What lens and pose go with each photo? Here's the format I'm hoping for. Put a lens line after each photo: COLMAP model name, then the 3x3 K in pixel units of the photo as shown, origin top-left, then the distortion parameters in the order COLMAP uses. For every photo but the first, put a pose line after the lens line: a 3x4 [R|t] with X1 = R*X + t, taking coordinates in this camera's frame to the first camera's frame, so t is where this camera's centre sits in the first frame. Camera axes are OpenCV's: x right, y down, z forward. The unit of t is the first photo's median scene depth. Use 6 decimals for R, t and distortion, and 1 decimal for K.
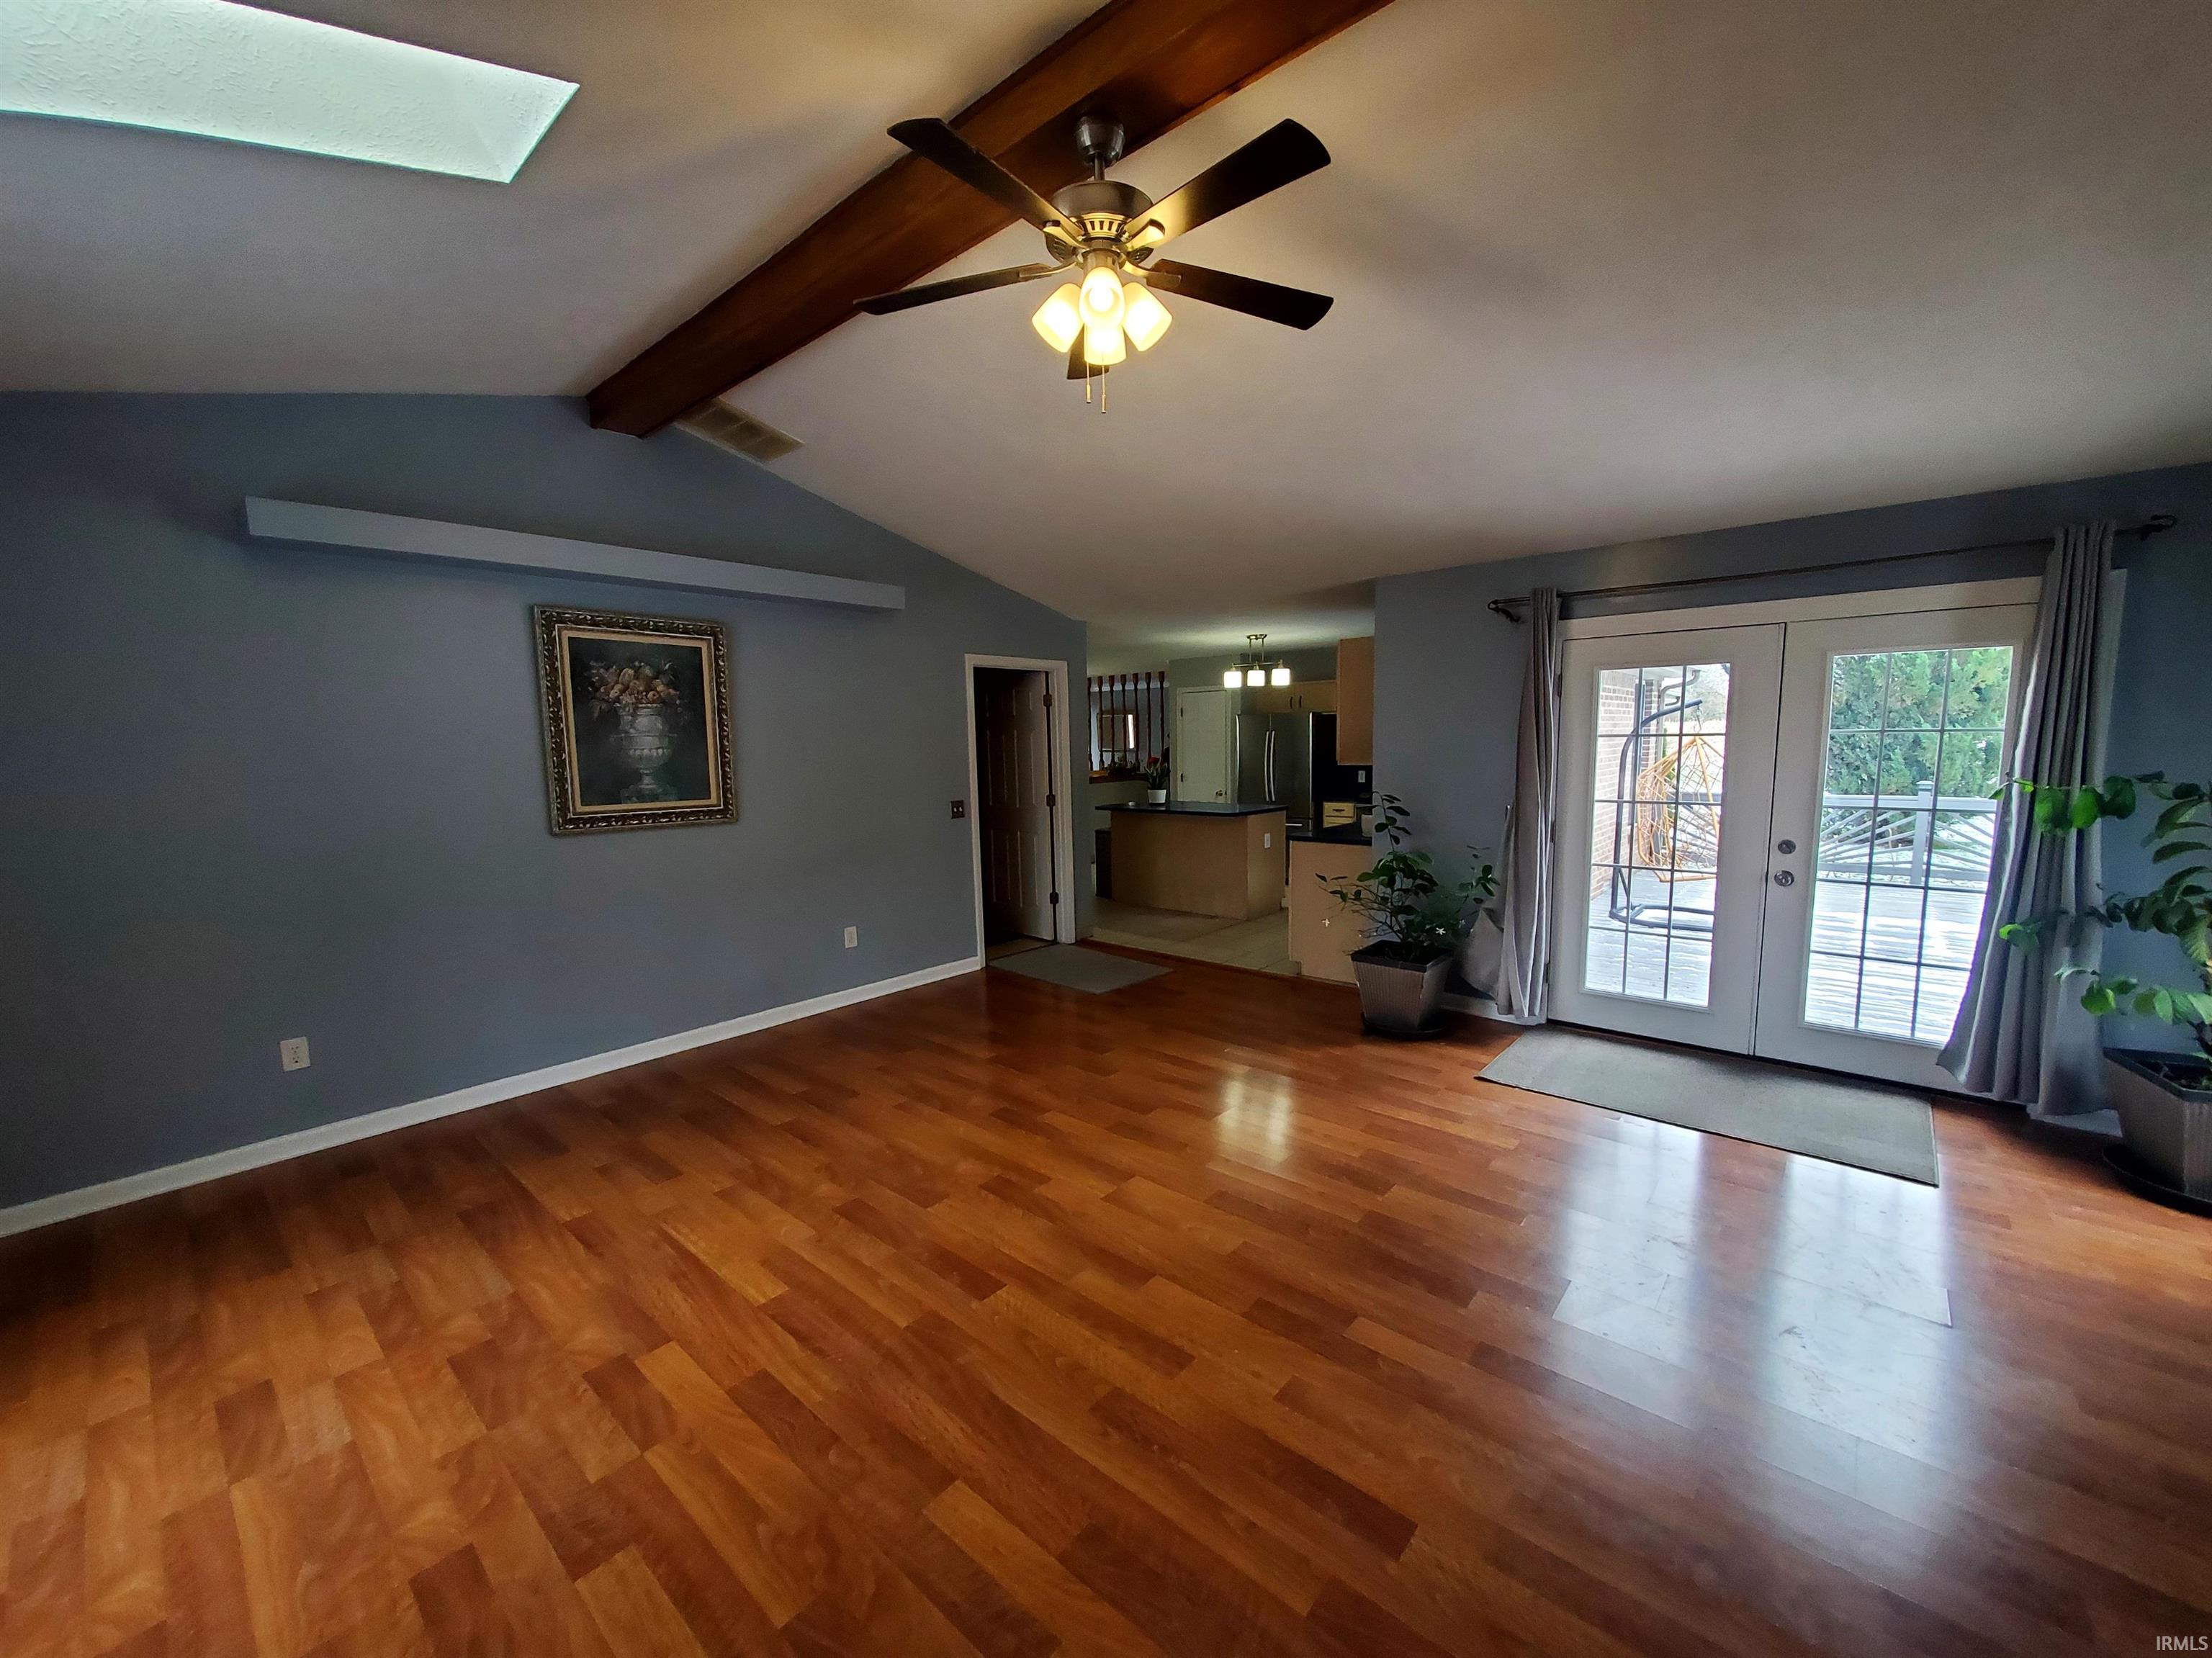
lens RADIAL K [[880.6, 0, 1123.8], [0, 880.6, 834.1], [0, 0, 1]] dist [0.000056, -0.001007]
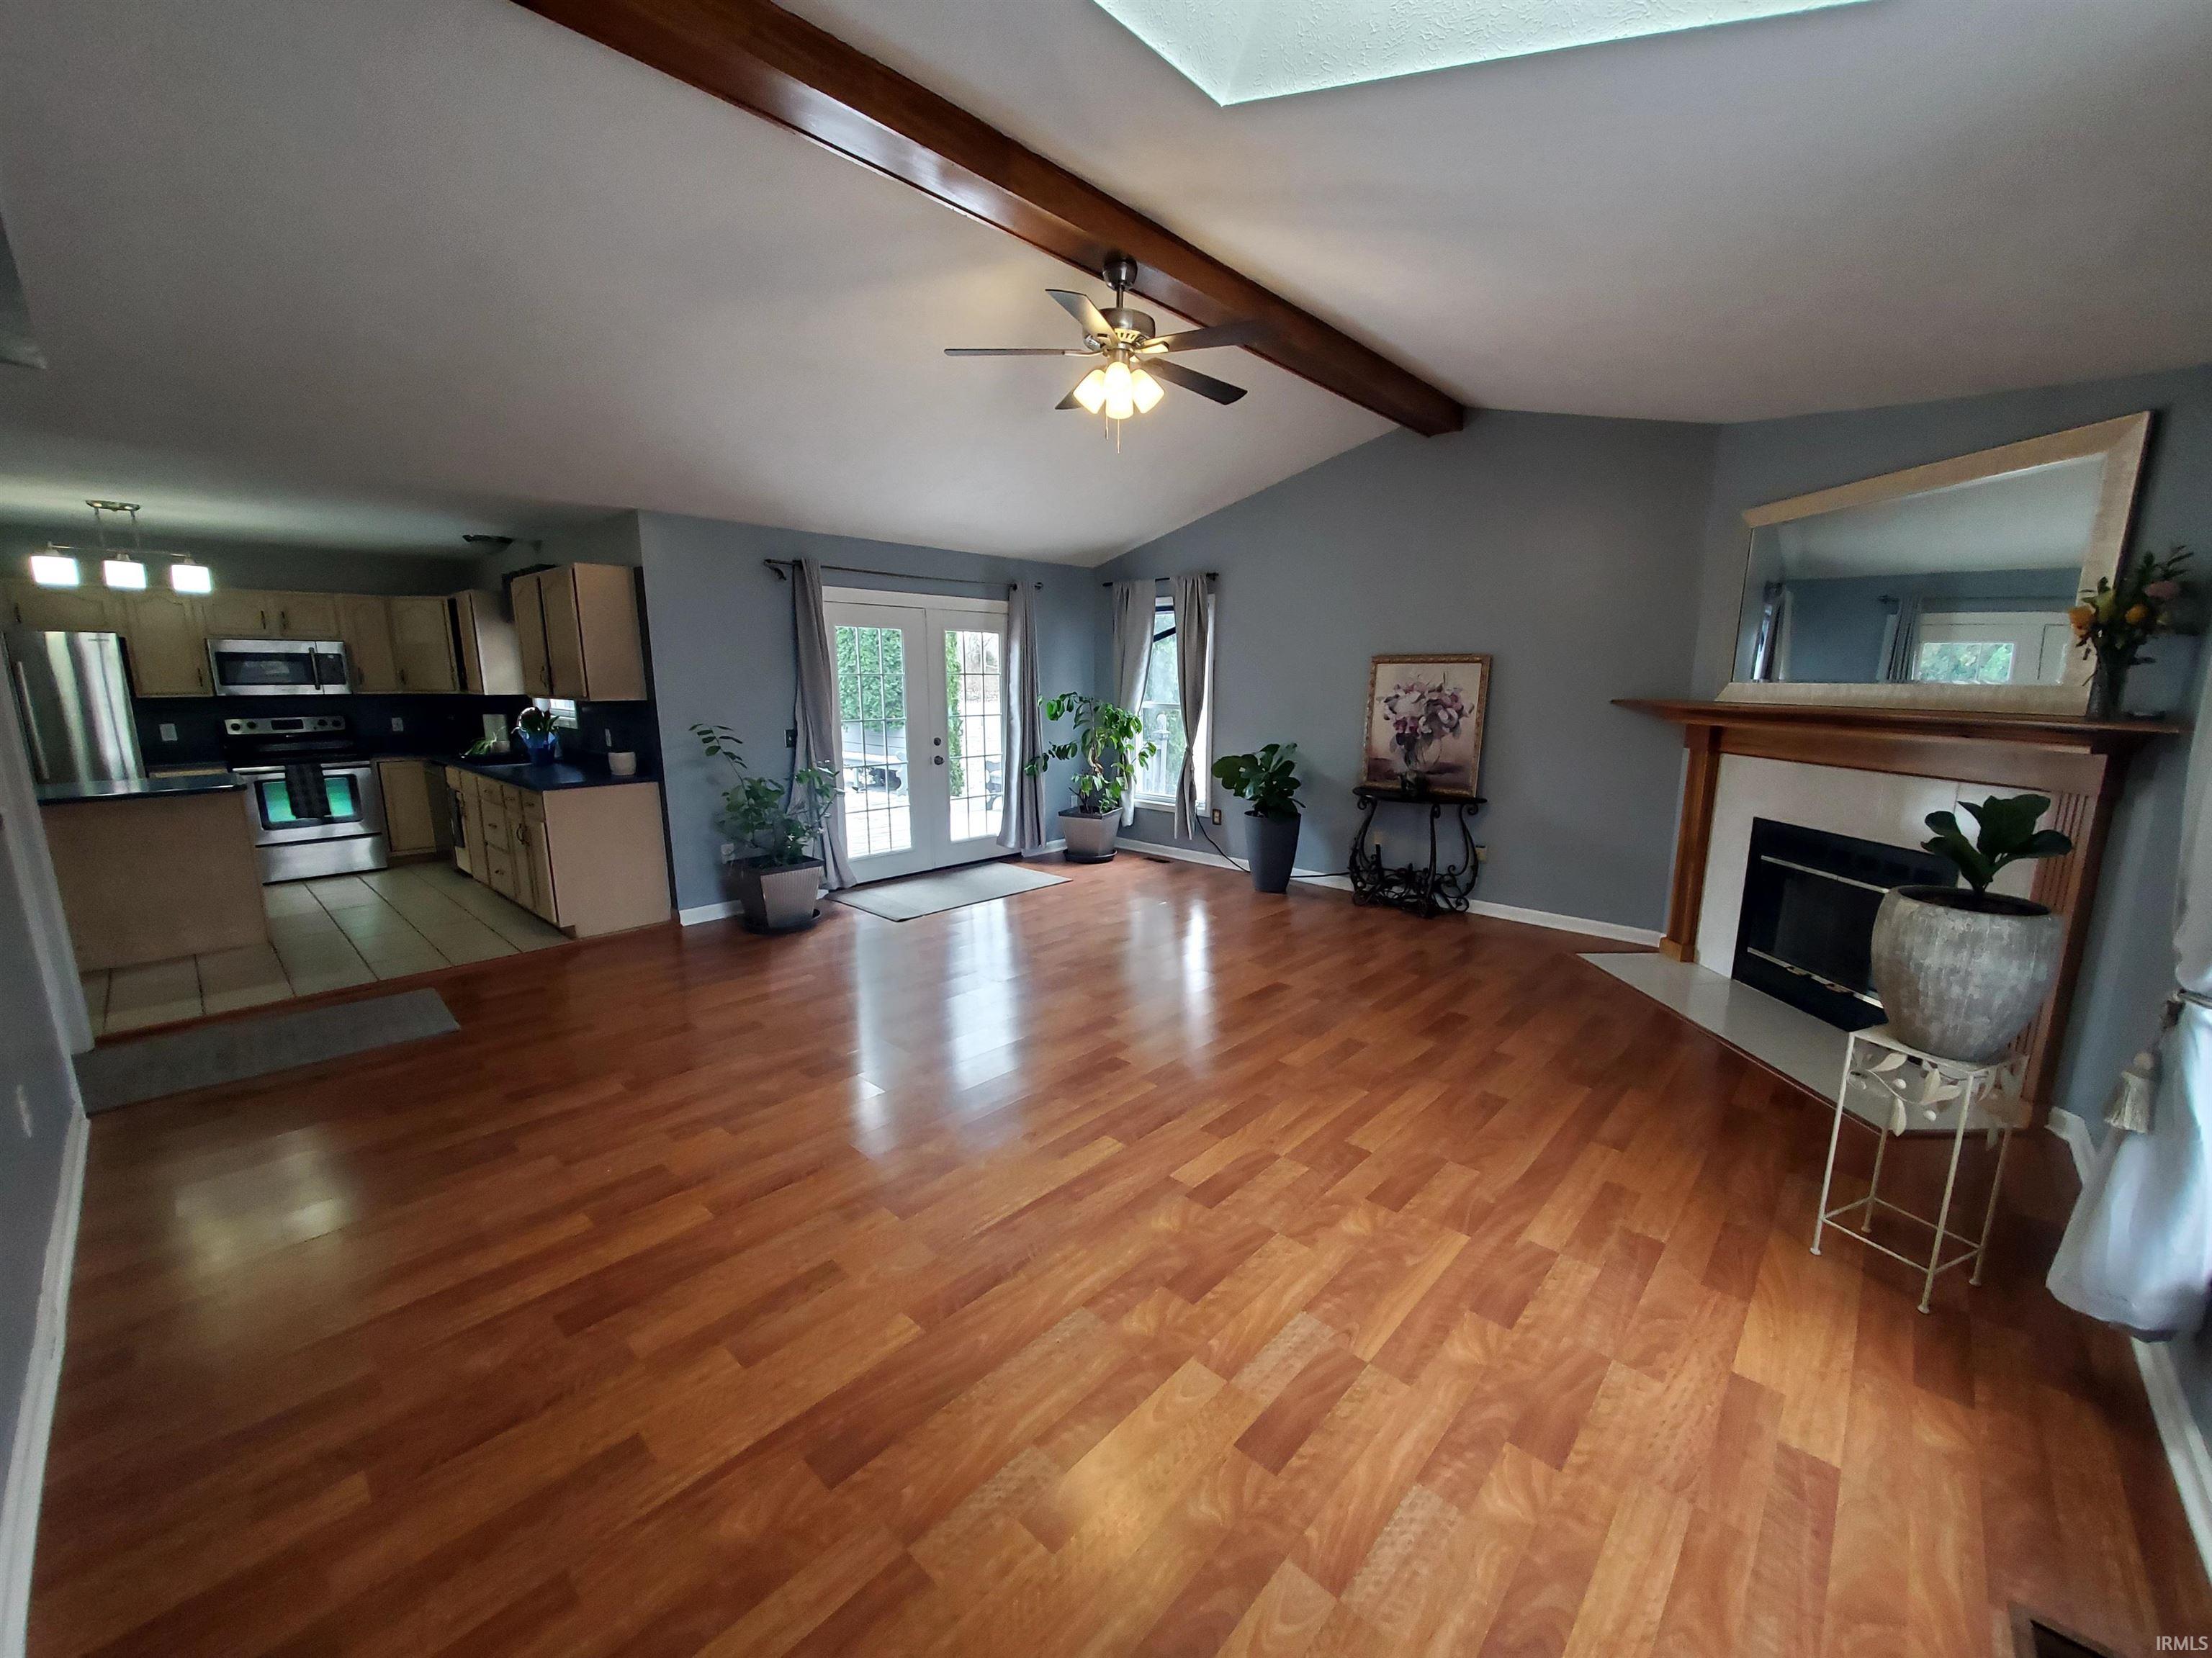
lens RADIAL K [[880.6, 0, 1133.0], [0, 880.6, 851.2], [0, 0, 1]] dist [0.000056, -0.001007]
pose [[0.014147, -0.176309, 0.984233, -1.388163], [0.107069, 0.978939, 0.173822, -0.049839], [-0.994151, 0.102922, 0.032726, 0.840566]]
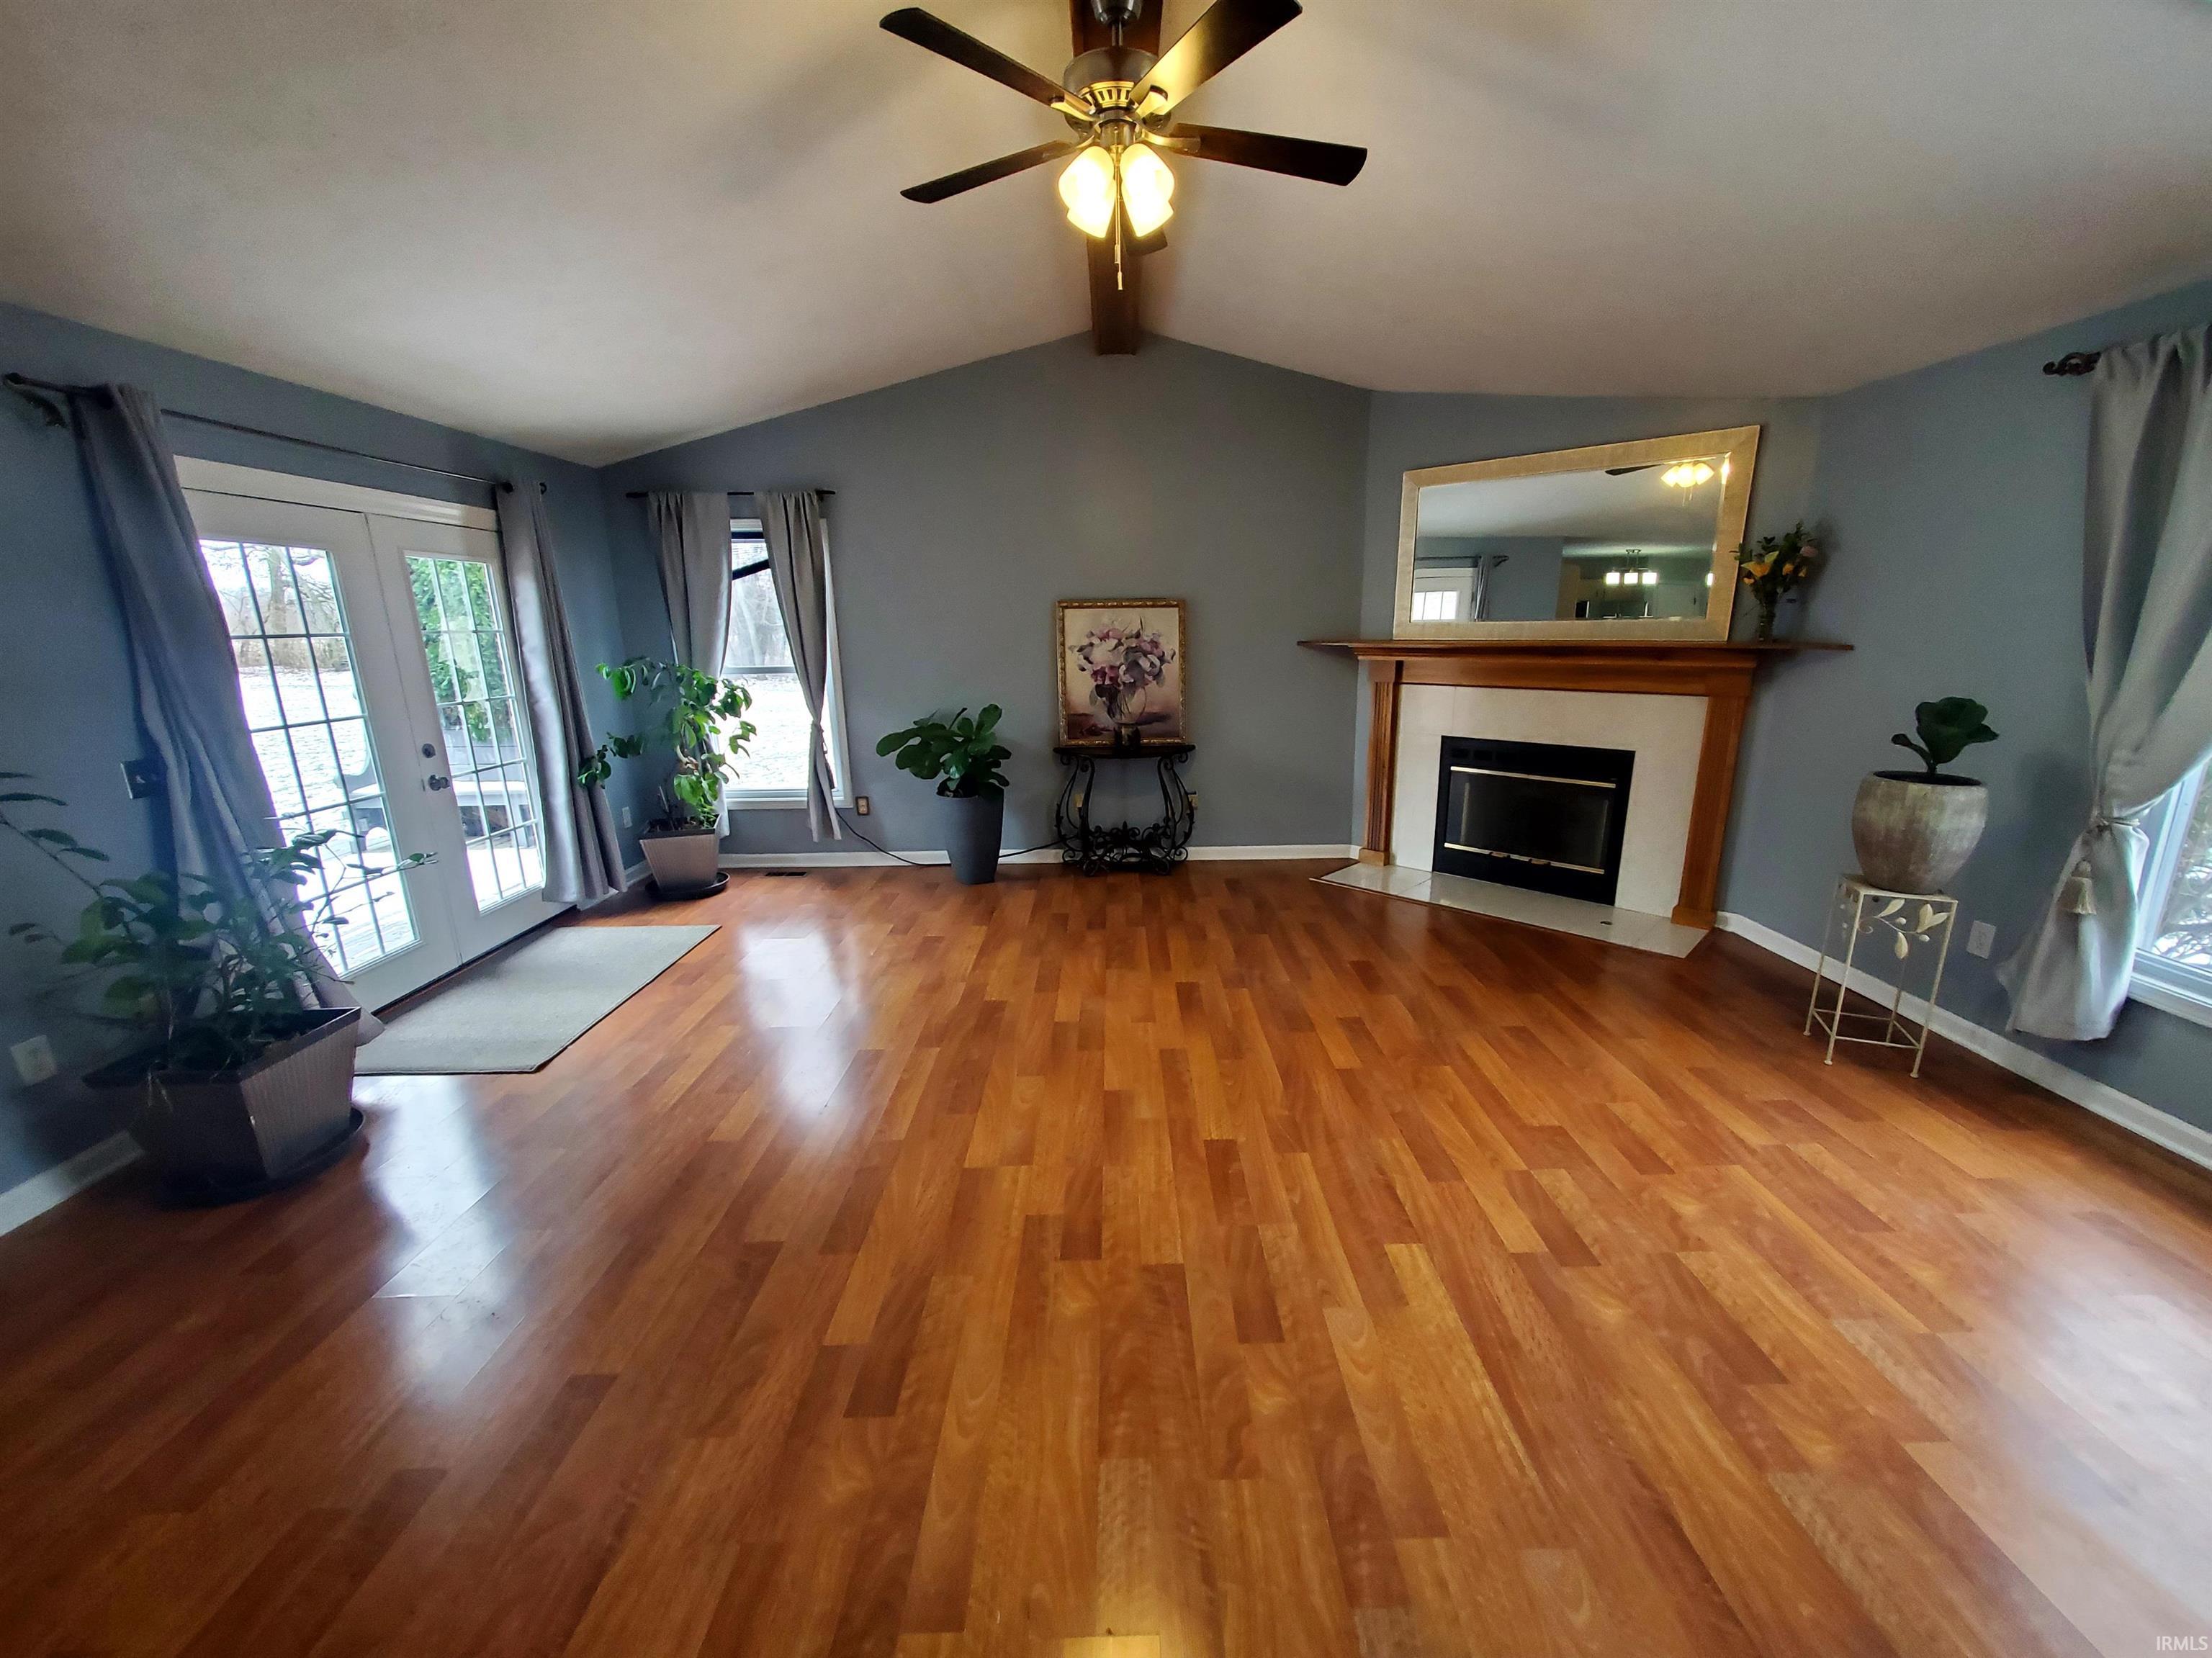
lens RADIAL K [[880.6, 0, 1136.3], [0, 880.6, 847.8], [0, 0, 1]] dist [0.000056, -0.001007]
pose [[-0.676305, -0.157333, 0.719623, -0.741191], [0.108346, 0.945052, 0.308443, -0.146436], [-0.728610, 0.286570, -0.622097, 1.528725]]
